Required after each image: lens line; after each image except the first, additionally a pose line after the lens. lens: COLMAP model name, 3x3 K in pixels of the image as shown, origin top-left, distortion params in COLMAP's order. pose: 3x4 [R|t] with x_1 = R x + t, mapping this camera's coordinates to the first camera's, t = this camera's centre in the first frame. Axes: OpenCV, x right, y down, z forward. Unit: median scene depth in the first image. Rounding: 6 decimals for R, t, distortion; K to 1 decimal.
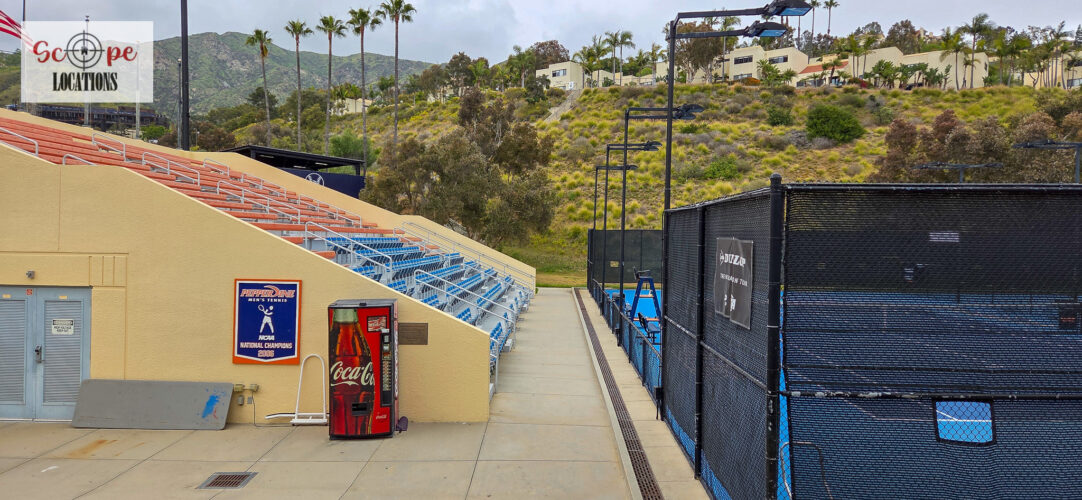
lens RADIAL K [[719.7, 0, 540.7], [0, 719.7, 250.5], [0, 0, 1]] dist [0.086592, -0.067593]
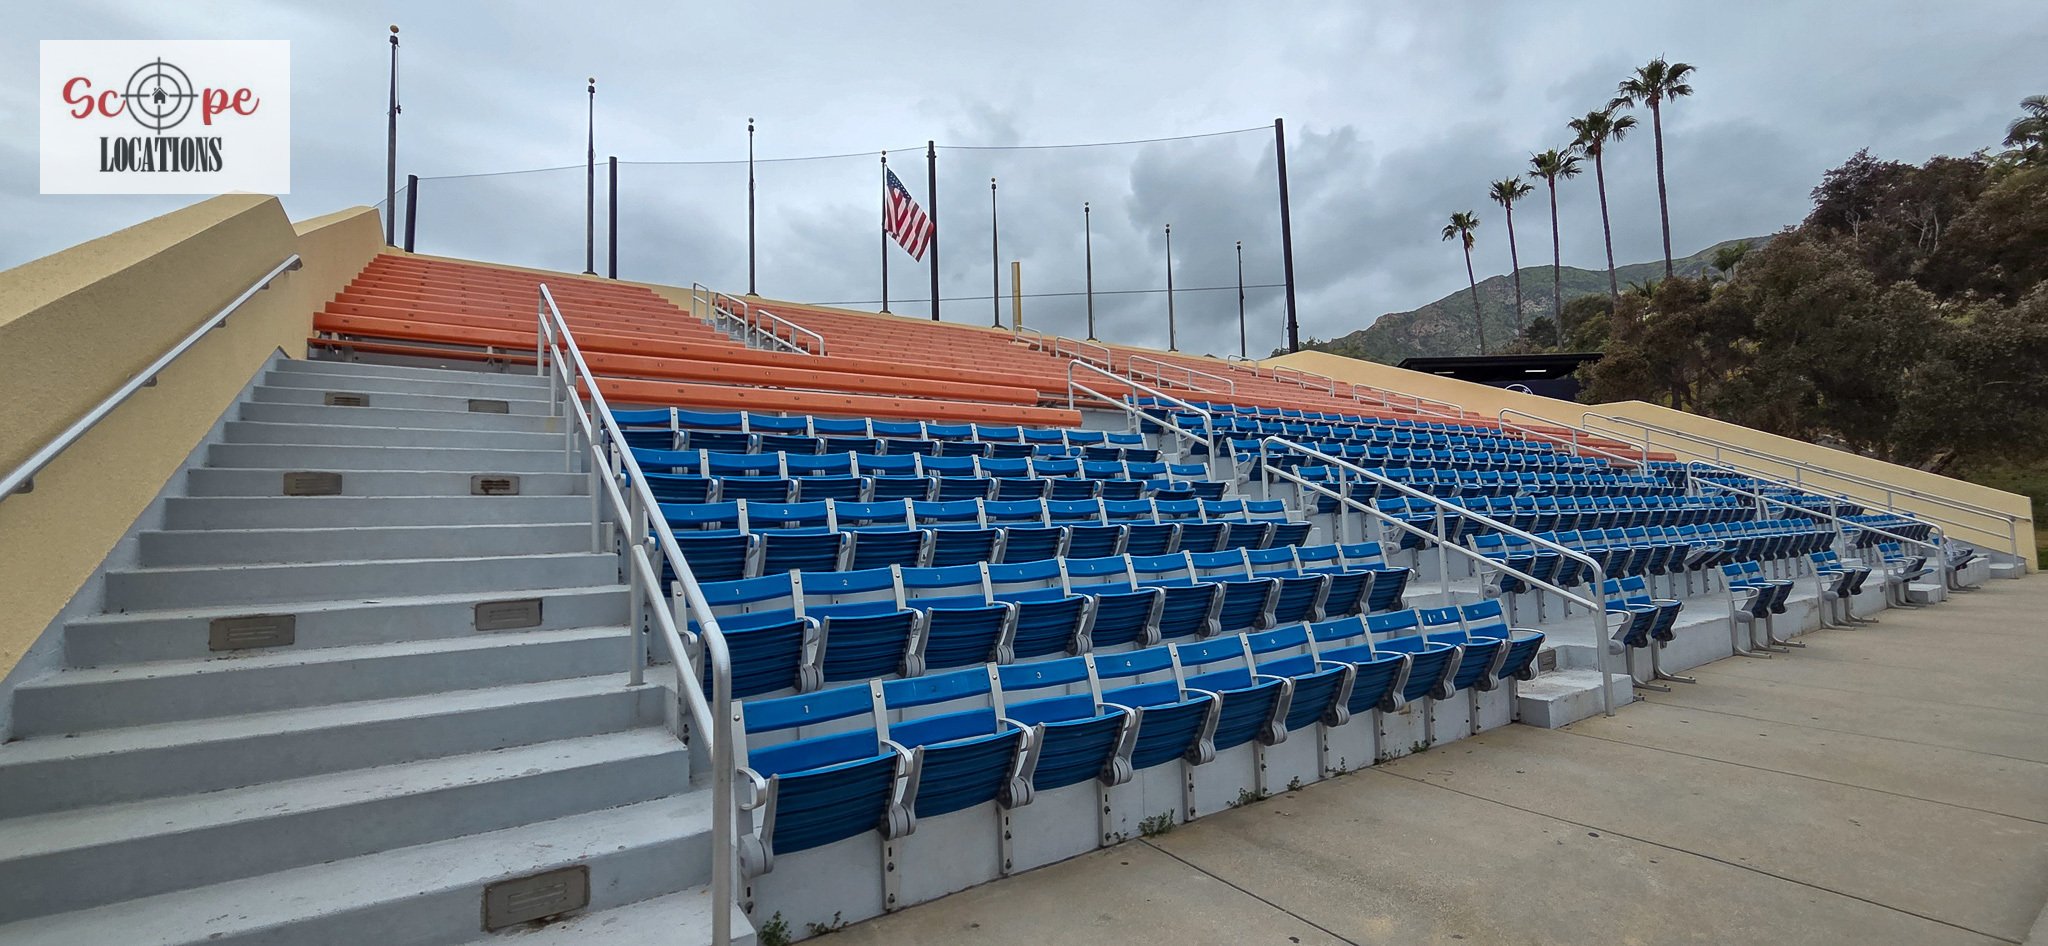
lens RADIAL K [[840.2, 0, 1022.3], [0, 840.2, 470.2], [0, 0, 1]] dist [0.001860, 0.000467]
pose [[0.588383, -0.083503, -0.804259, 0.017828], [0.025637, 0.996080, -0.084663, 0.017953], [0.808176, 0.029195, 0.588217, 0.196177]]
